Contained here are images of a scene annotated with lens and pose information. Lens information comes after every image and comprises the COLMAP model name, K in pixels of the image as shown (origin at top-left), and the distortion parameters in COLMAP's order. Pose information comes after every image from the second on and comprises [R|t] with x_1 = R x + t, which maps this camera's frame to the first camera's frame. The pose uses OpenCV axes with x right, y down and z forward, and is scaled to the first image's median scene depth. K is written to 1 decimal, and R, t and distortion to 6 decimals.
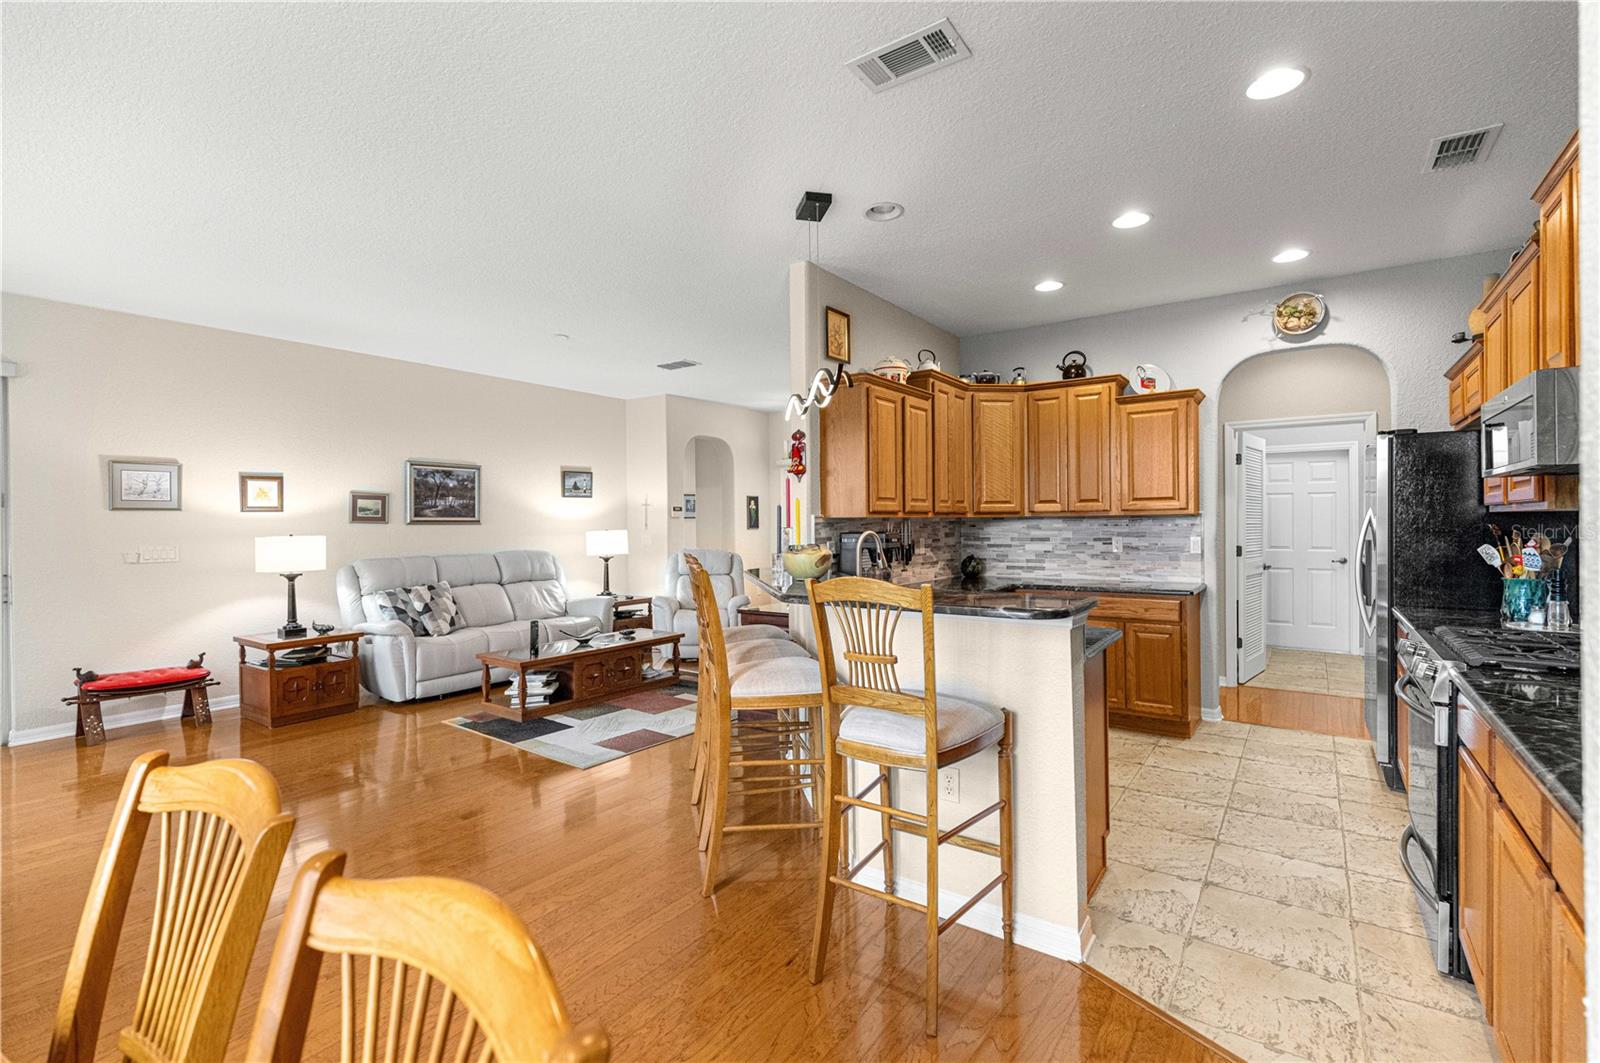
lens RADIAL K [[727.1, 0, 798.4], [0, 727.1, 530.9], [0, 0, 1]] dist [0.003513, 0.000345]
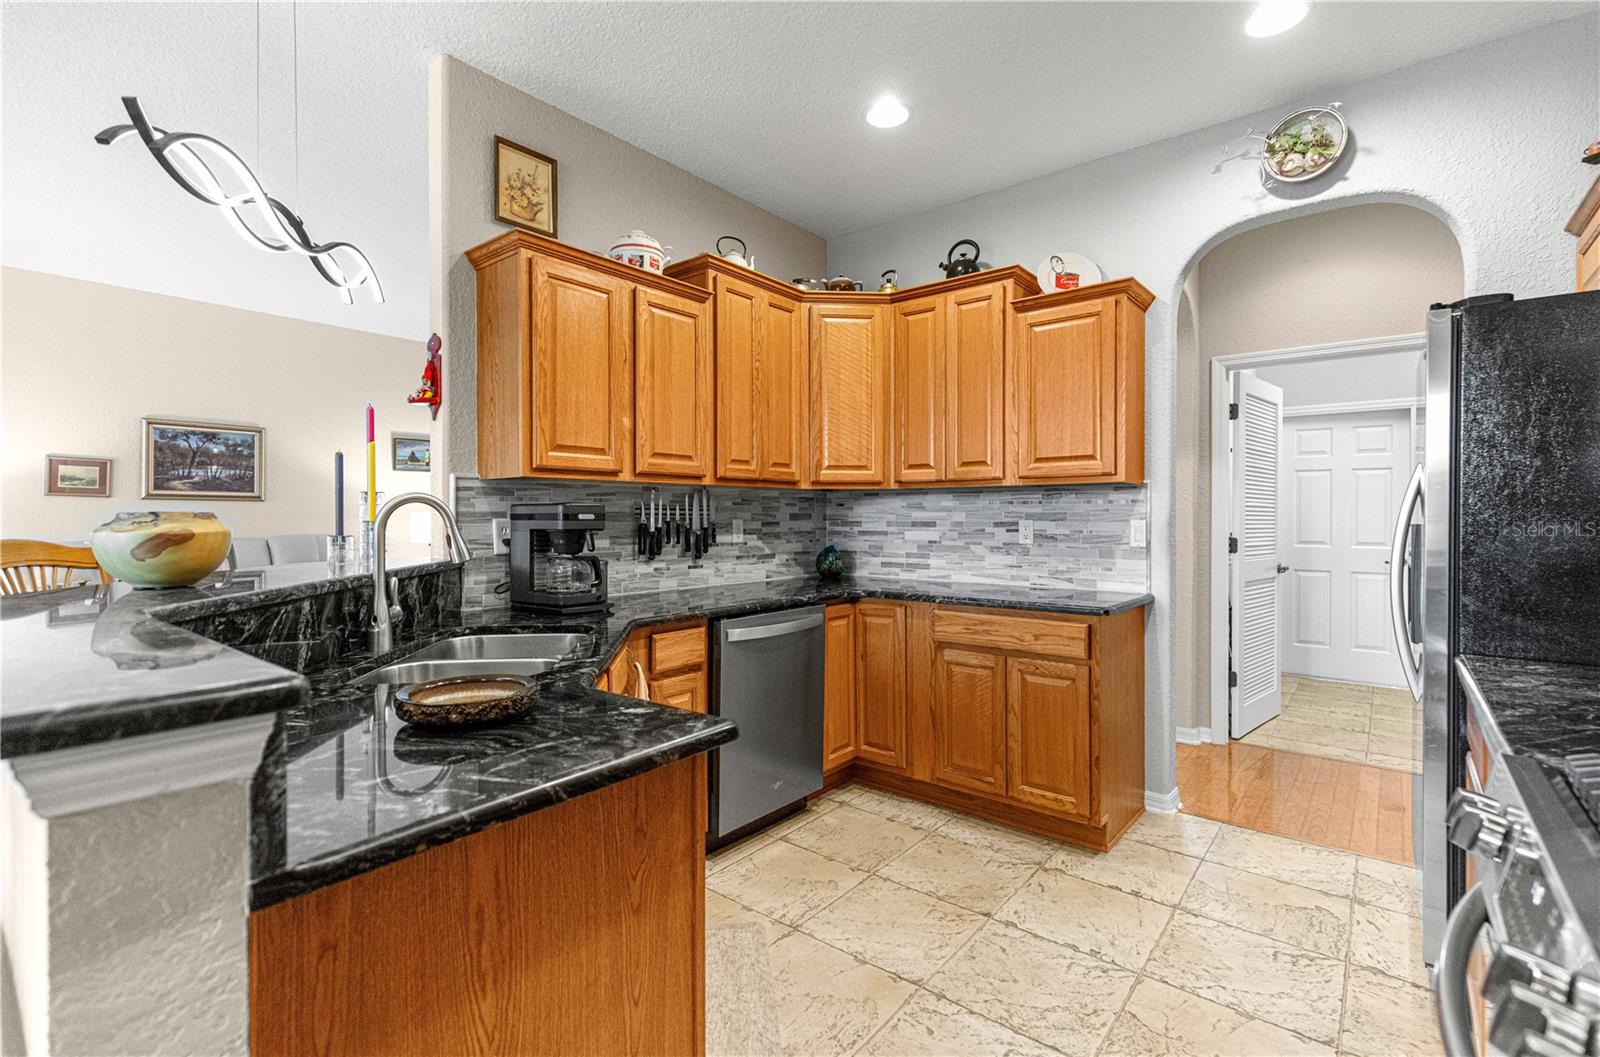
lens RADIAL K [[725.9, 0, 801.2], [0, 725.9, 522.7], [0, 0, 1]] dist [0.003361, 0.000628]
pose [[0.997686, 0.010034, -0.067242, 0.281778], [-0.010195, 0.999946, -0.002051, 0.013850], [0.067218, 0.002732, 0.997735, 0.333053]]
